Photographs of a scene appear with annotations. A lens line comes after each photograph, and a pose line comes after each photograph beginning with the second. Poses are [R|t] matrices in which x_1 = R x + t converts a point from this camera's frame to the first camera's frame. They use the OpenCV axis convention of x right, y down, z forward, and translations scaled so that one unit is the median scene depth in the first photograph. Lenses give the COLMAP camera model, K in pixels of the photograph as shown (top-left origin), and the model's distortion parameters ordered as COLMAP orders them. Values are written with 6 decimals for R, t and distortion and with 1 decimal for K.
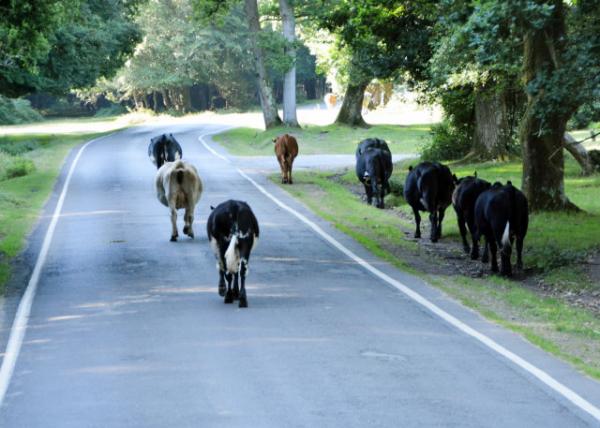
lens RADIAL K [[2718.4, 0, 300.0], [0, 2718.4, 214.0], [0, 0, 1]] dist [0.066850, 4.800620]
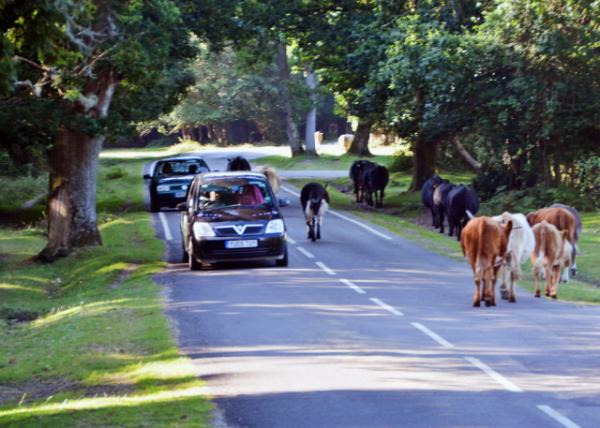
lens RADIAL K [[2718.4, 0, 300.0], [0, 2718.4, 214.0], [0, 0, 1]] dist [0.066850, 4.800620]
pose [[0.999582, 0.025293, -0.013996, 0.005720], [-0.025493, 0.999573, -0.014285, 0.007928], [0.013629, 0.014636, 0.999800, -0.155988]]
